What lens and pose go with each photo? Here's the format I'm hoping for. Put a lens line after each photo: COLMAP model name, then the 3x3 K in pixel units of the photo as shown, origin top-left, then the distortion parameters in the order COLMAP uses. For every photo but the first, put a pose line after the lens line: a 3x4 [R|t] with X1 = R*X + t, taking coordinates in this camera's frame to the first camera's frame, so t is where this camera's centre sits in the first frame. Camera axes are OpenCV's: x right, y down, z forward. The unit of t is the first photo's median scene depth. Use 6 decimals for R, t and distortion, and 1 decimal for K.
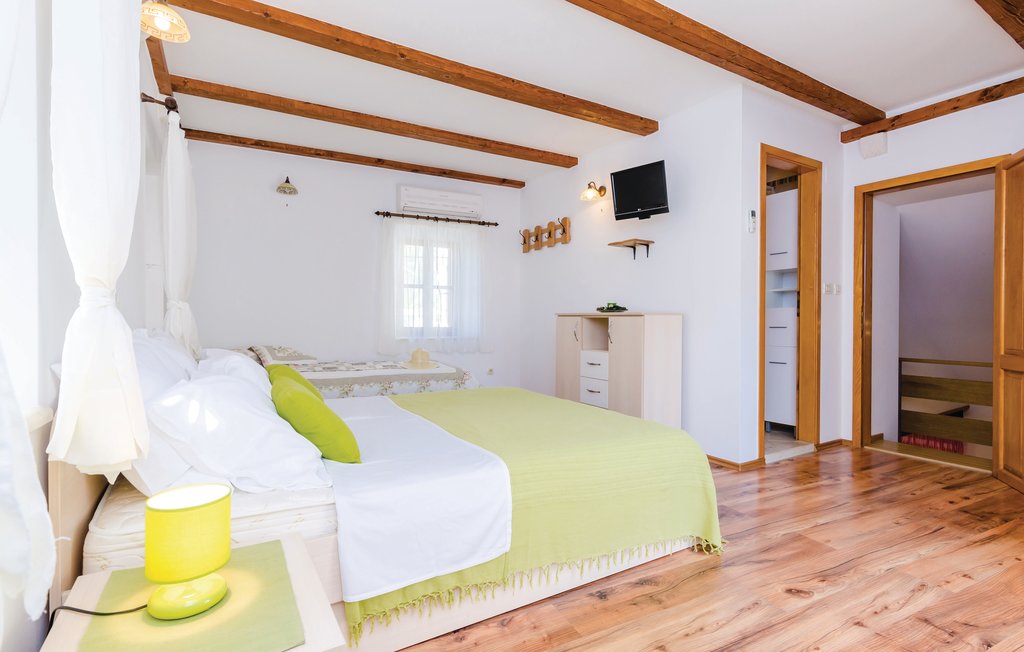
lens RADIAL K [[484.8, 0, 526.8], [0, 484.8, 324.4], [0, 0, 1]] dist [0.000462, 0.000170]
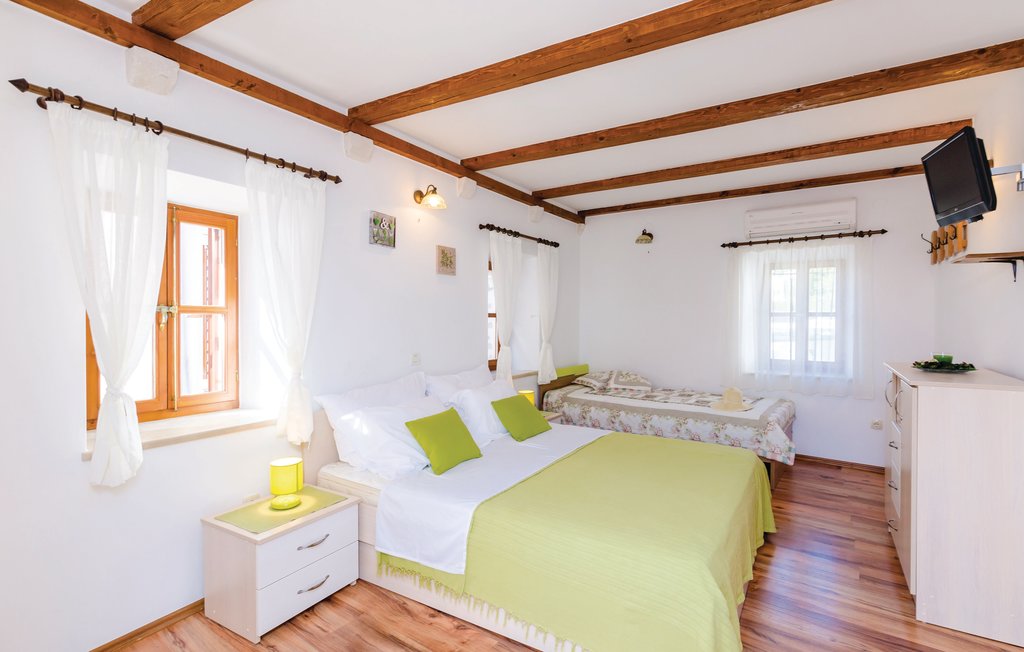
lens RADIAL K [[484.8, 0, 526.8], [0, 484.8, 324.4], [0, 0, 1]] dist [0.000462, 0.000170]
pose [[0.469251, 0.006210, -0.883043, 0.615835], [-0.008427, 0.999961, 0.002555, -0.106057], [0.883025, 0.006242, 0.469285, 0.280842]]
